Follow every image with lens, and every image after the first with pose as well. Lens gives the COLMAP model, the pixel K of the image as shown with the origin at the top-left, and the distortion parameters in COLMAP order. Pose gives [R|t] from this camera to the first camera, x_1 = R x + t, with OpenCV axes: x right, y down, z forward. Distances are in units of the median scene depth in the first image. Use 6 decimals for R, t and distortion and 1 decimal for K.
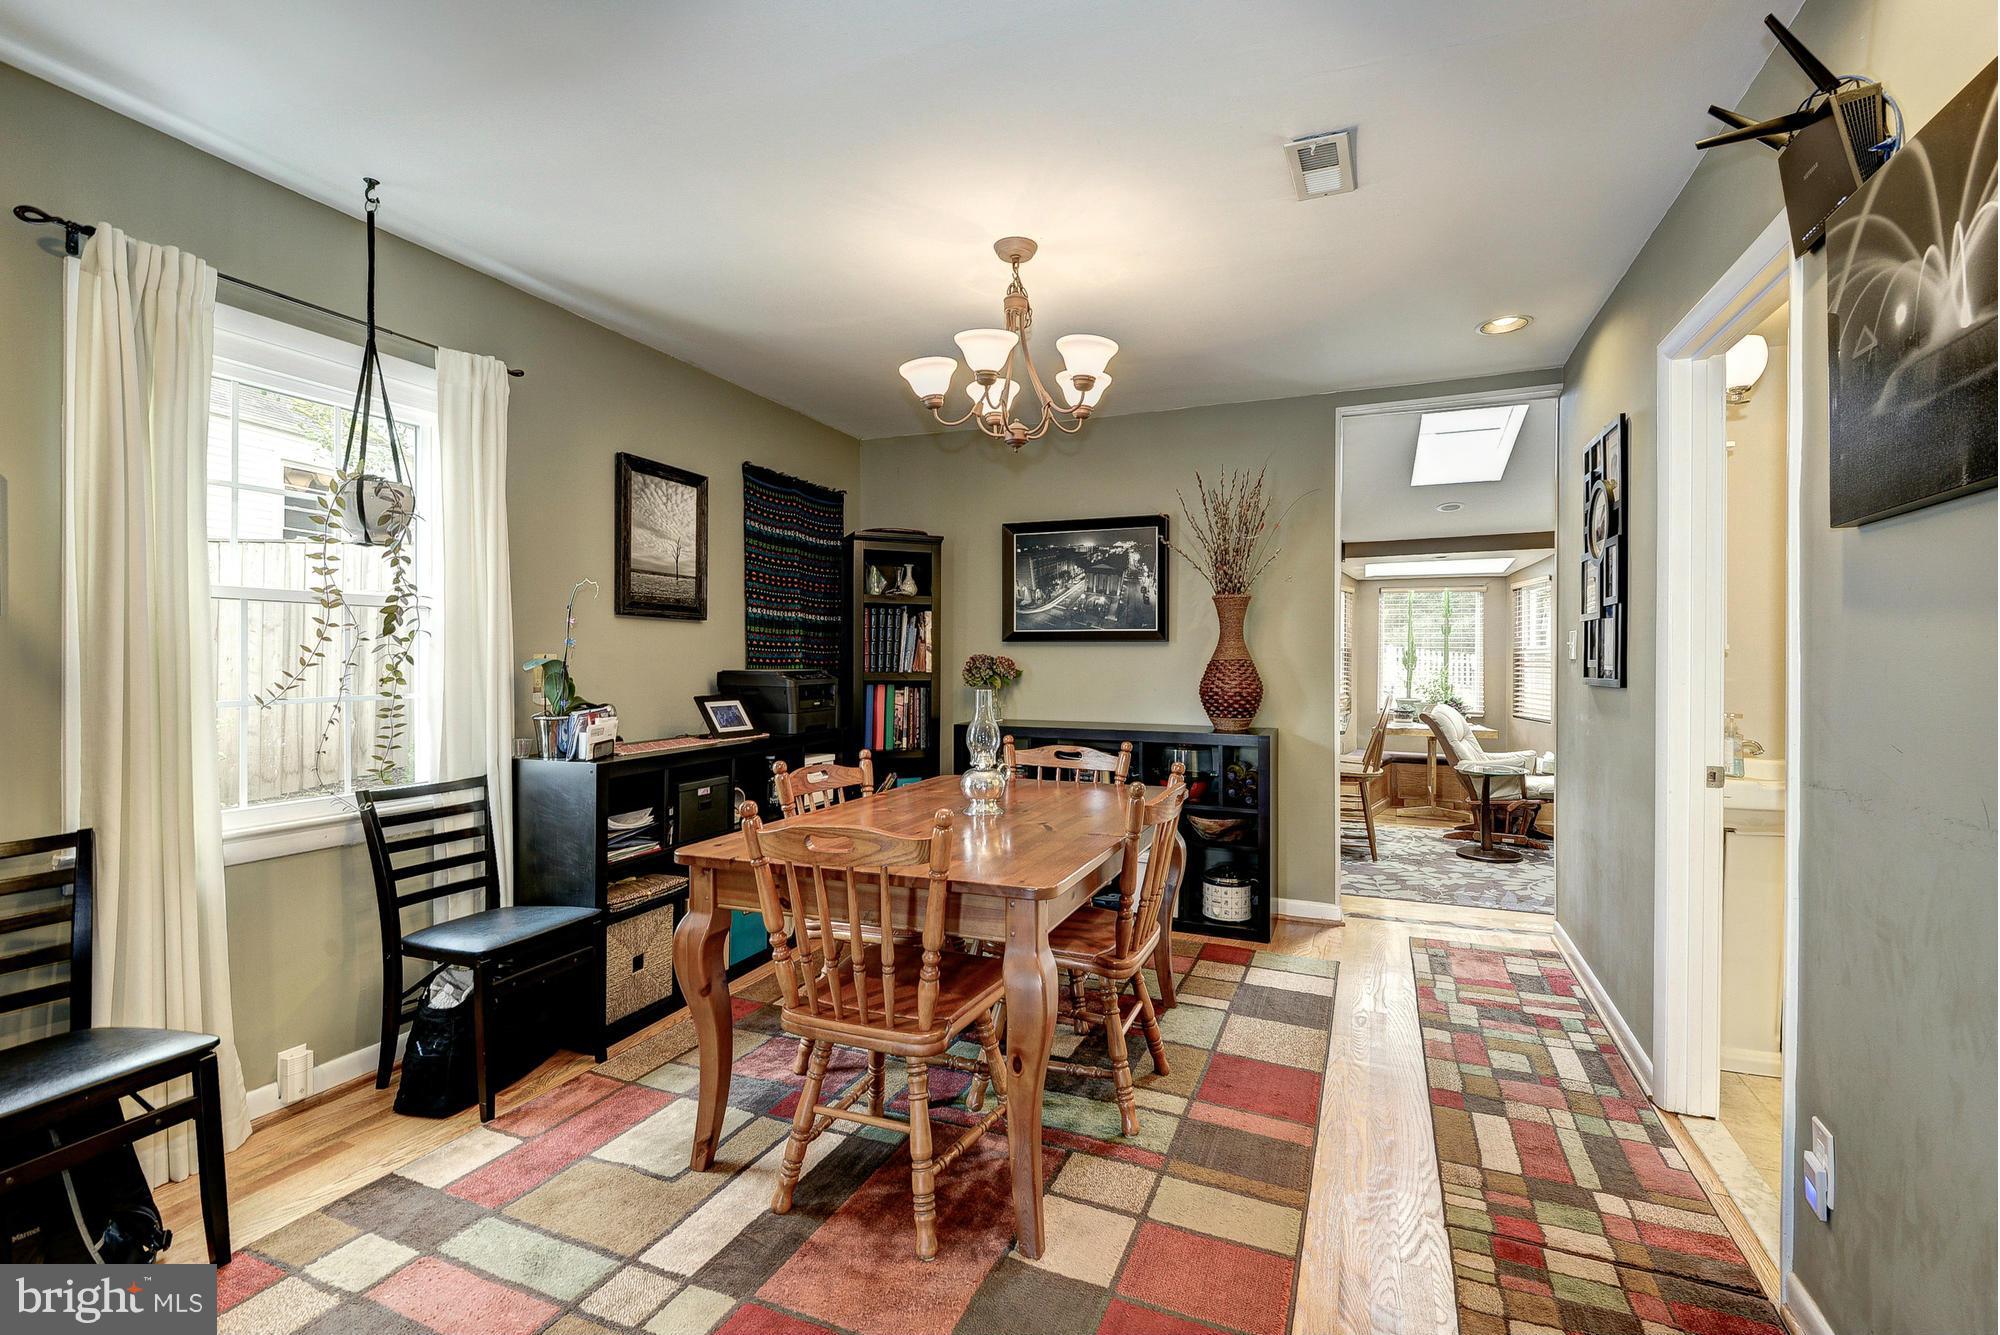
lens RADIAL K [[927.7, 0, 997.3], [0, 927.7, 659.3], [0, 0, 1]] dist [0.030530, -0.025061]
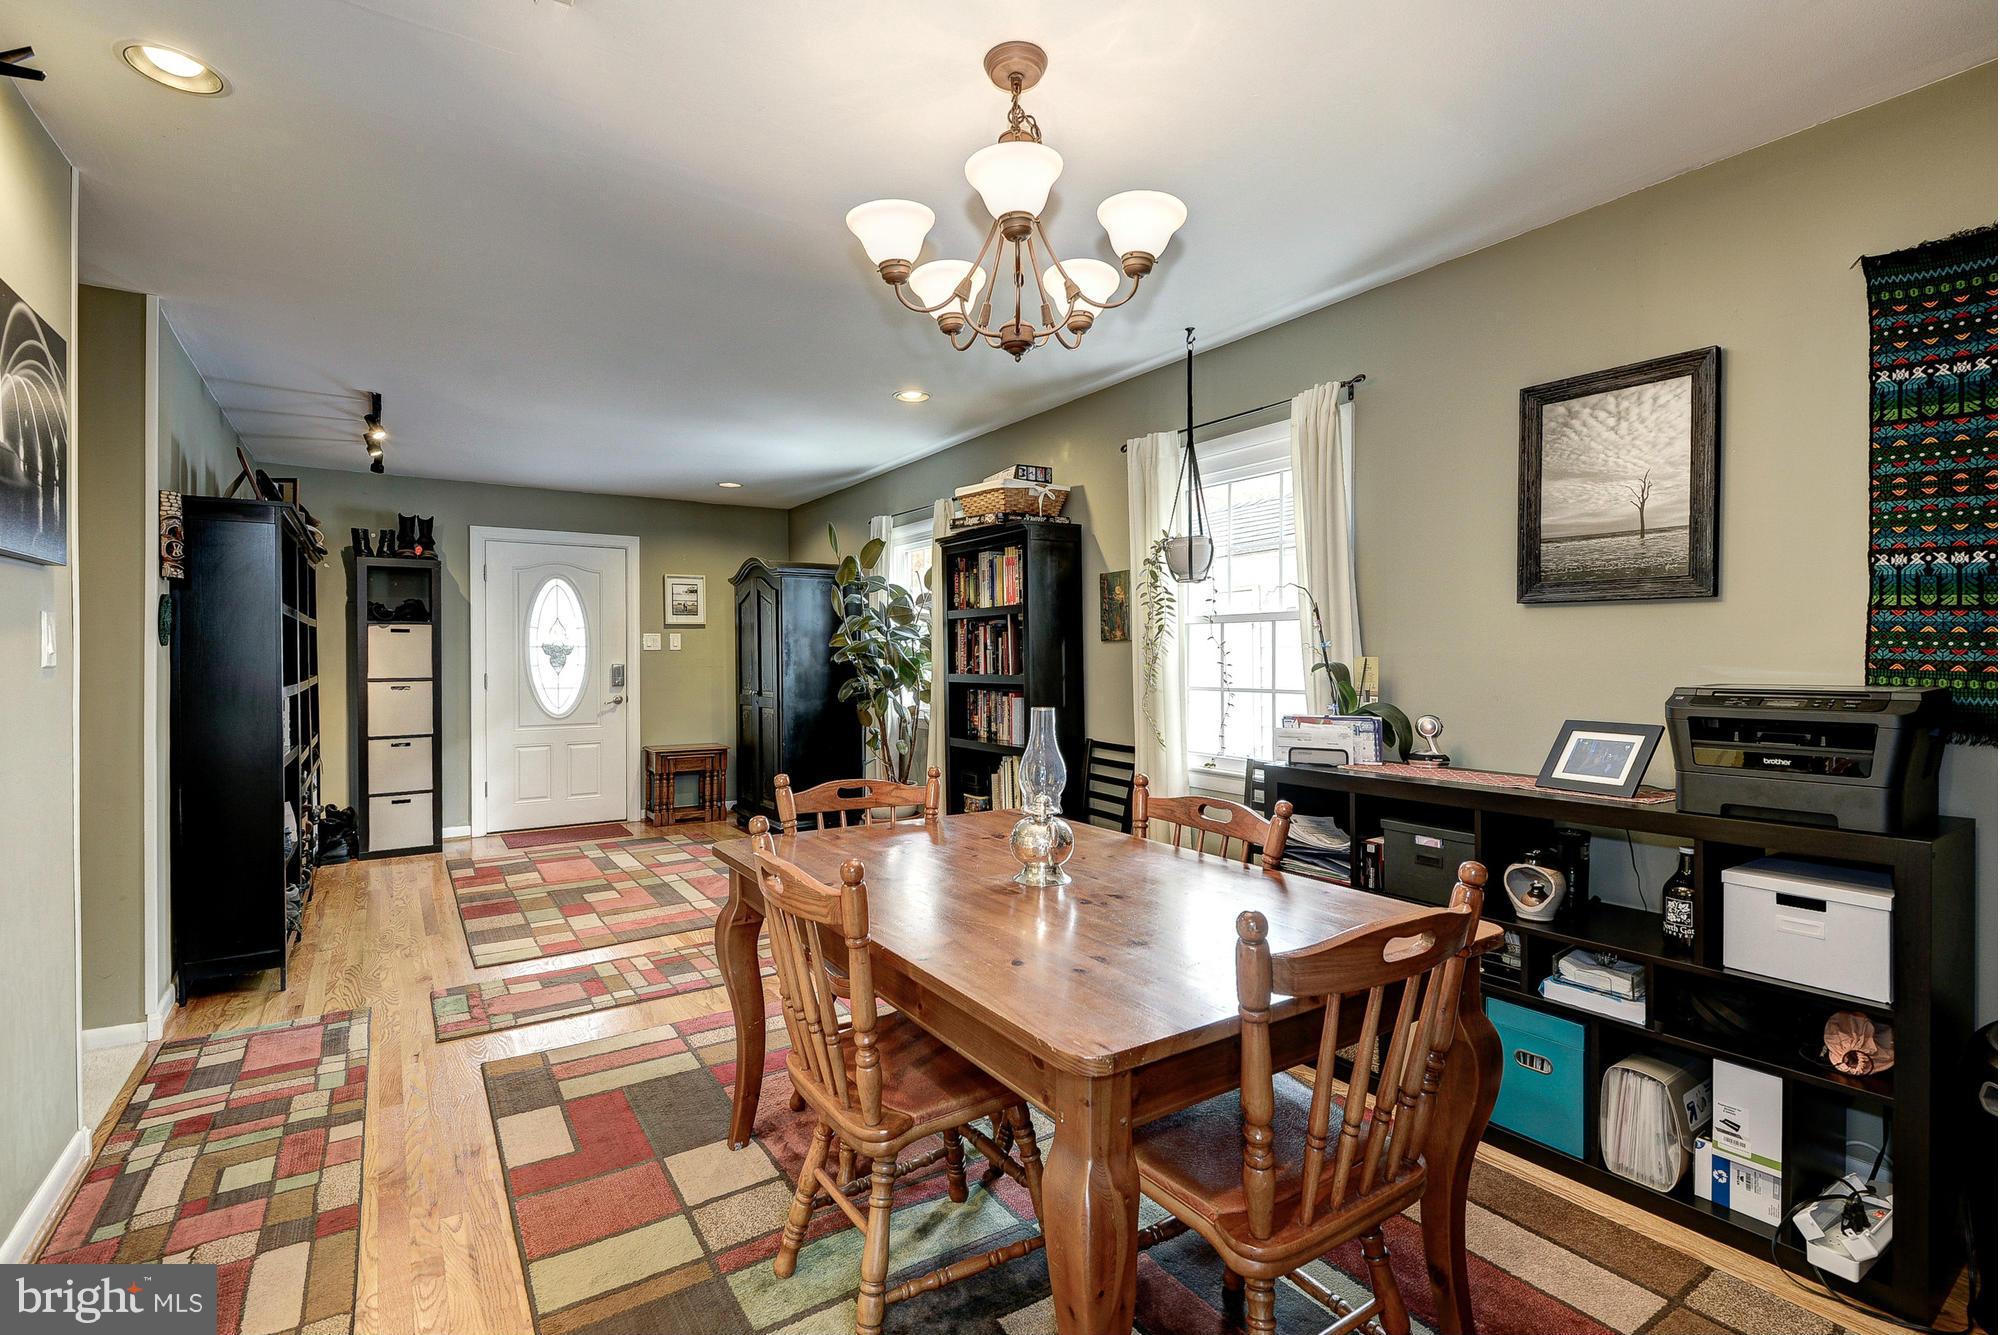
lens RADIAL K [[971.3, 0, 1040.5], [0, 971.3, 660.2], [0, 0, 1]] dist [0.012416, -0.000199]
pose [[-0.563455, 0.016580, -0.825980, 0.417429], [0.009552, 0.999863, 0.013554, -0.014140], [0.826091, -0.000253, -0.563536, 0.985187]]
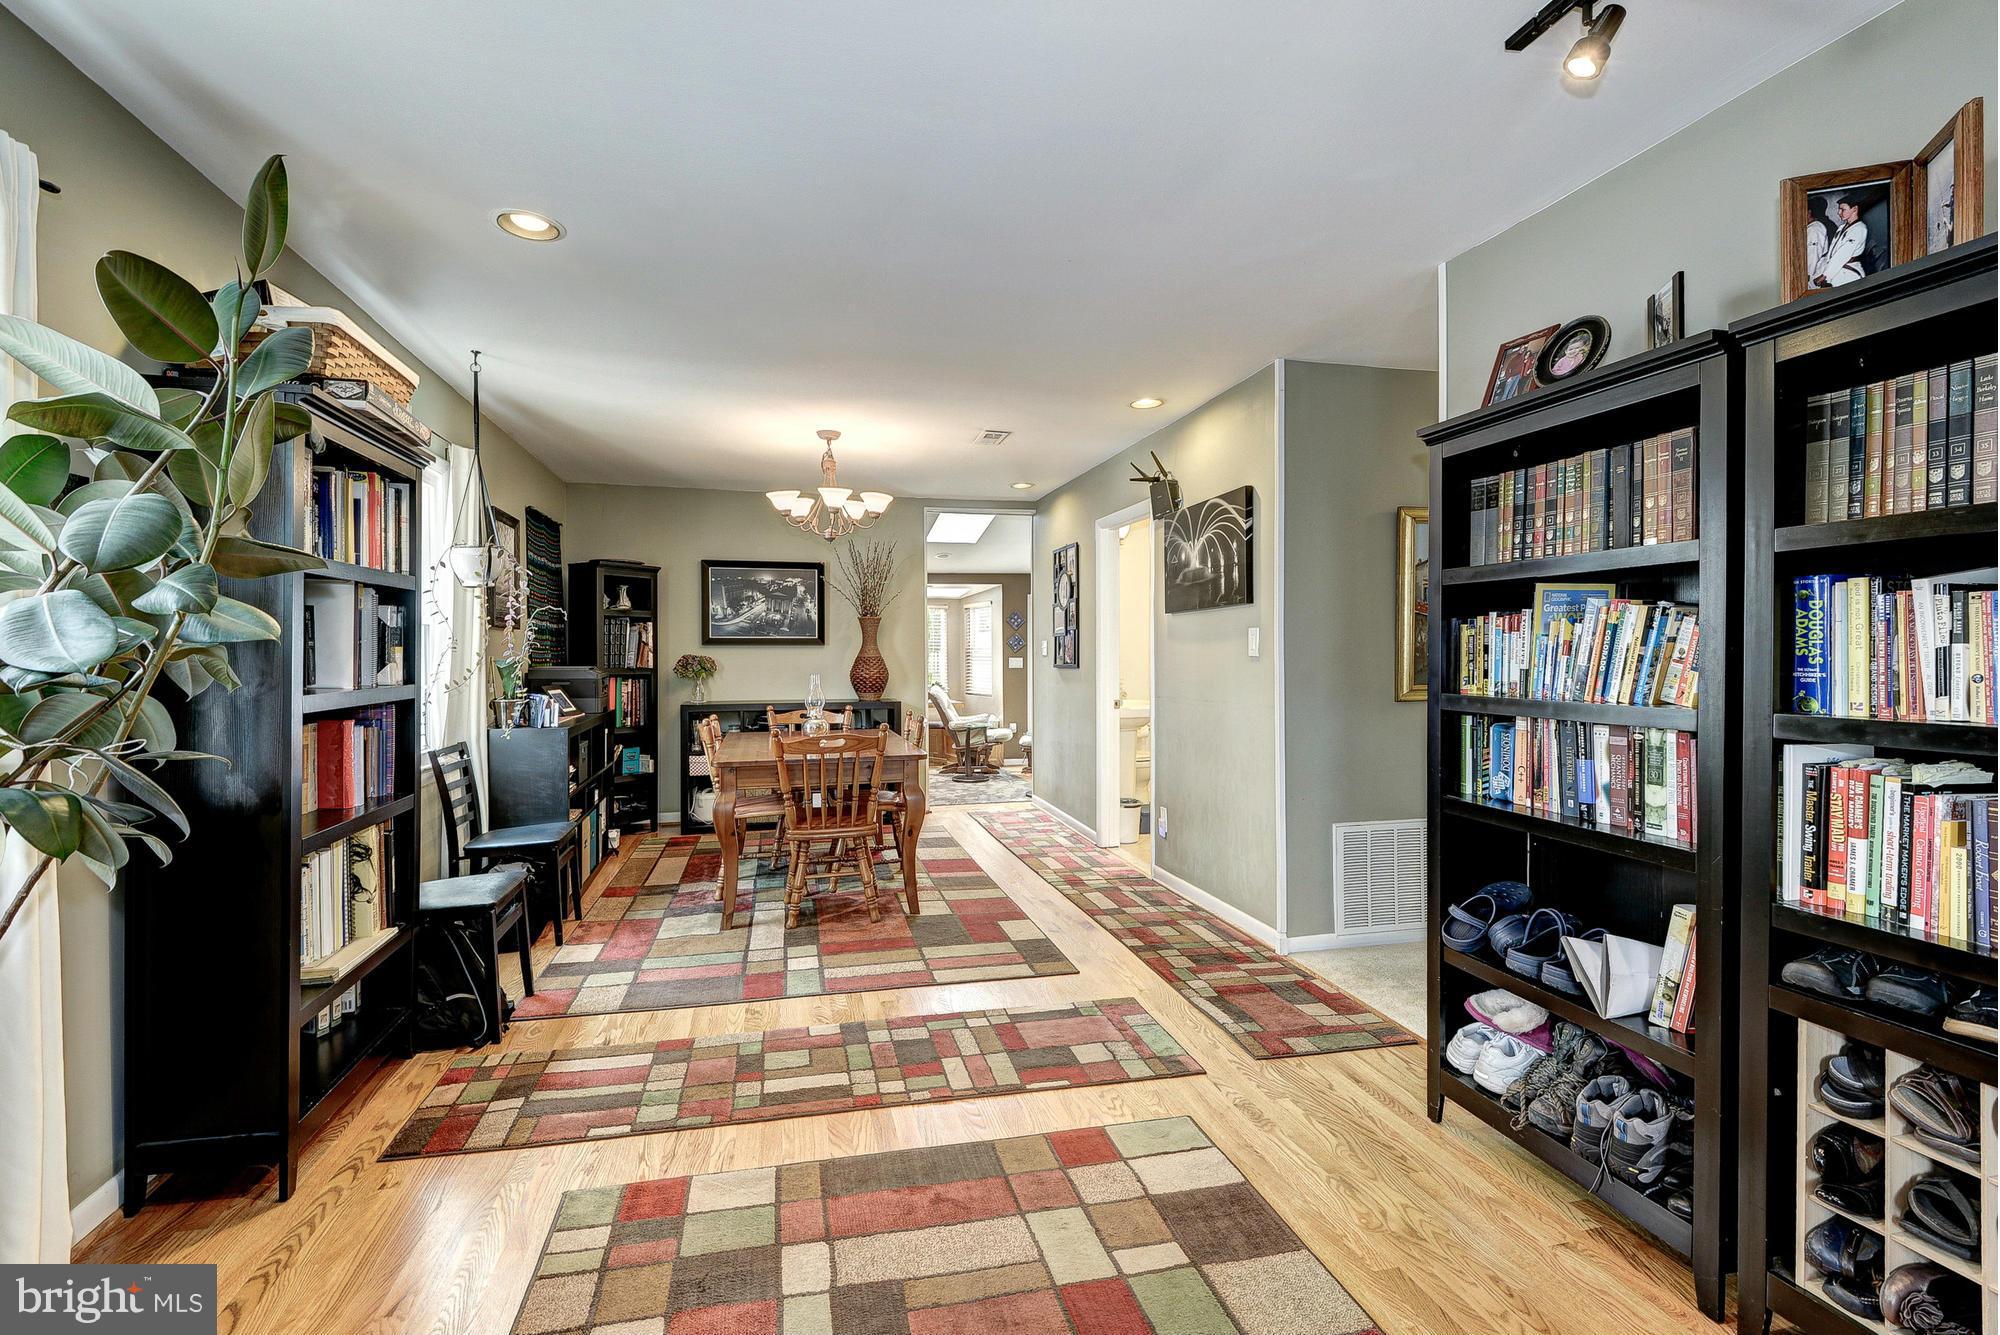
lens RADIAL K [[887.8, 0, 1029.1], [0, 887.8, 659.3], [0, 0, 1]] dist [0.030556, -0.027904]
pose [[0.799649, -0.008800, 0.600403, -0.502930], [0.006514, 0.999961, 0.005981, -0.002936], [-0.600432, -0.000872, 0.799675, -0.443854]]
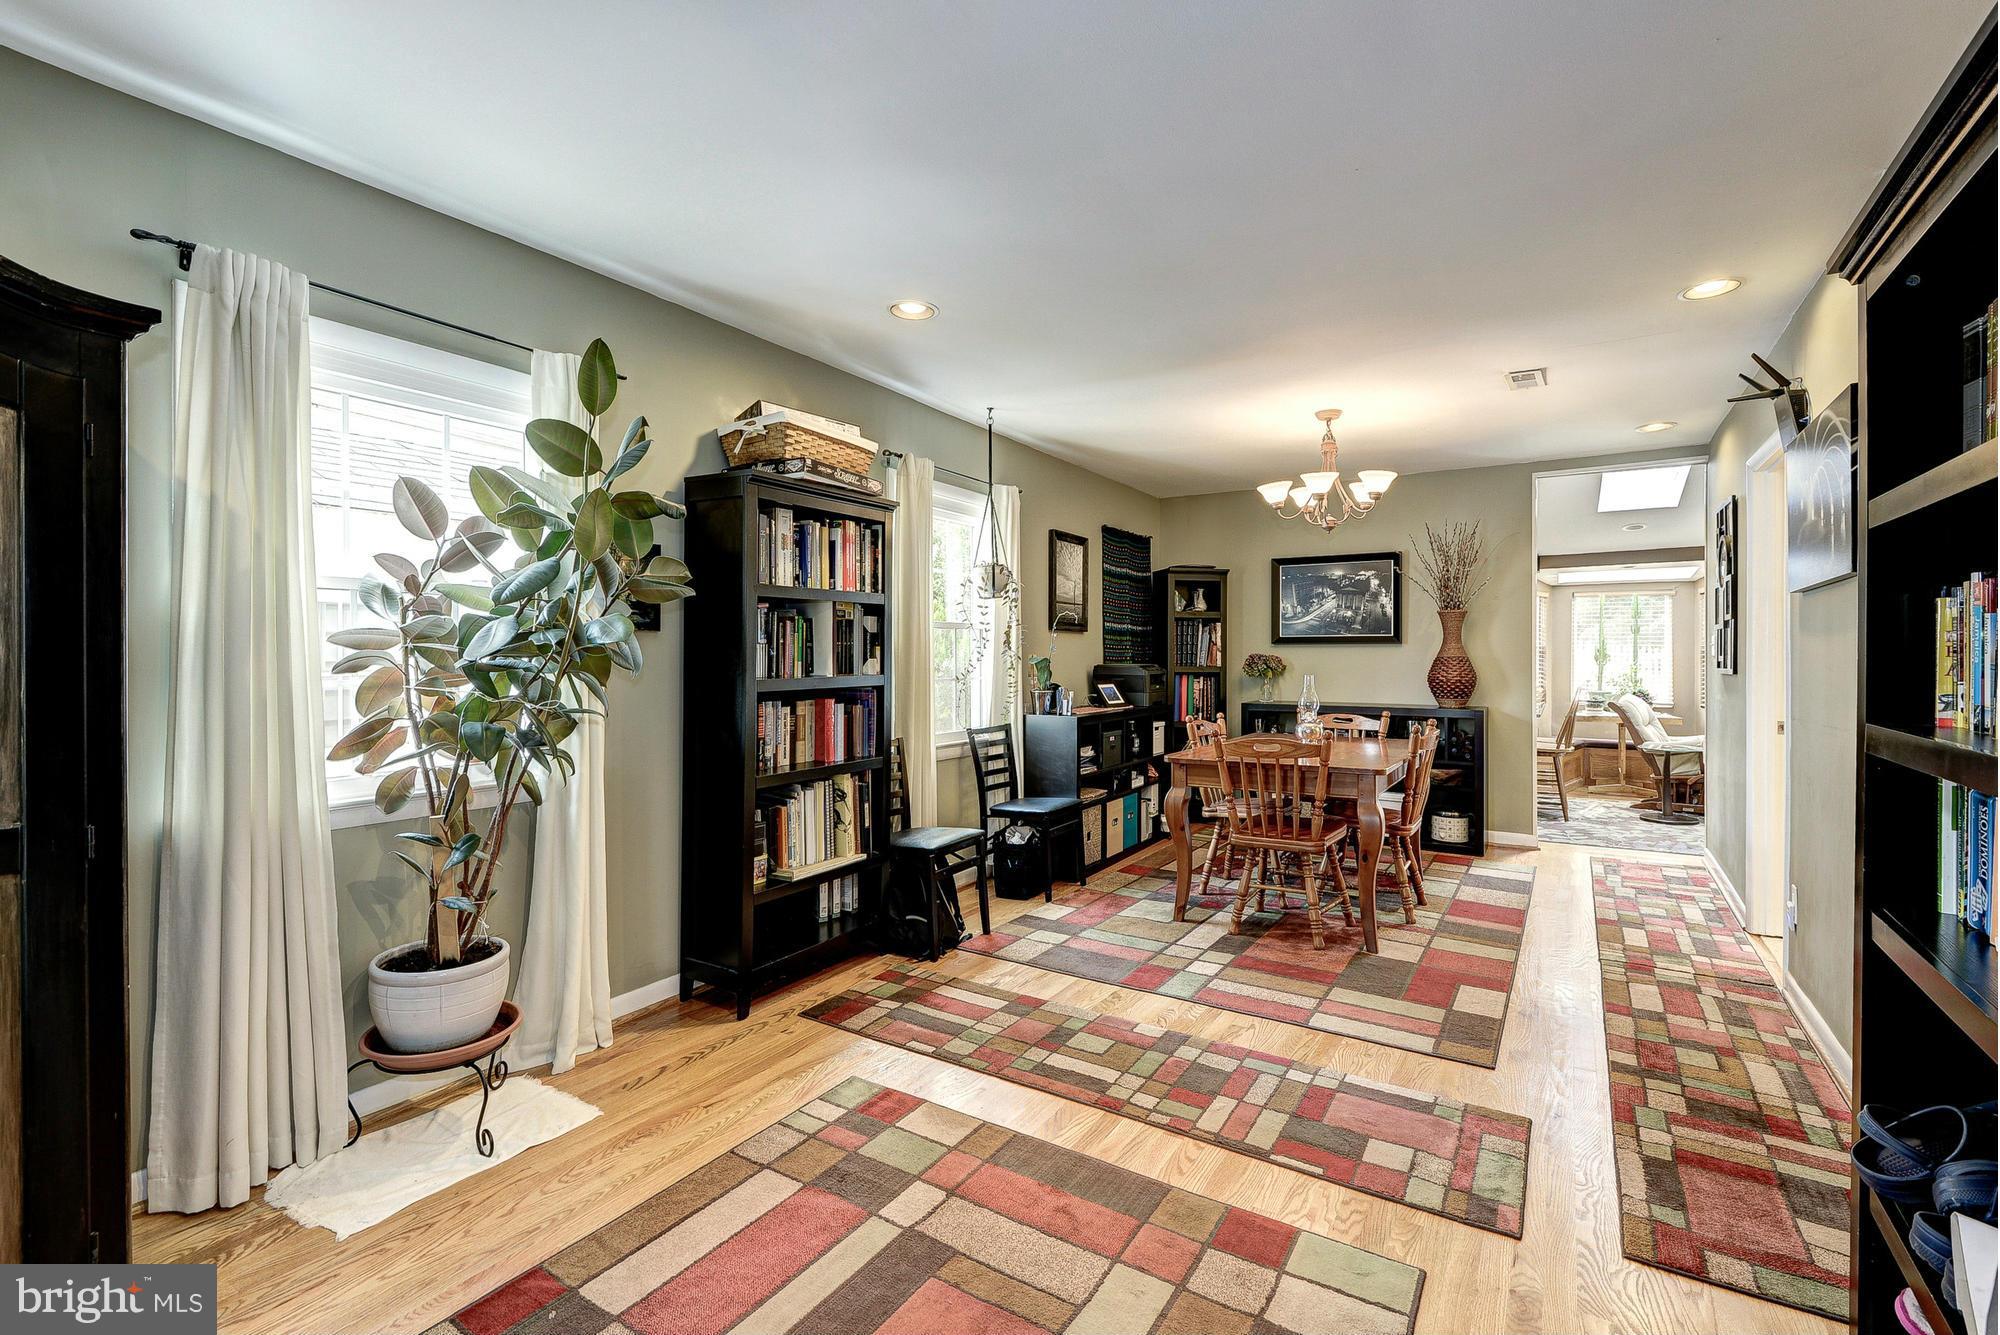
lens RADIAL K [[919.3, 0, 1014.5], [0, 919.3, 660.4], [0, 0, 1]] dist [0.030472, -0.031335]
pose [[0.987503, -0.001919, -0.157591, -0.195239], [0.002458, 0.999992, 0.003225, -0.000140], [0.157583, -0.003572, 0.987499, -0.516347]]
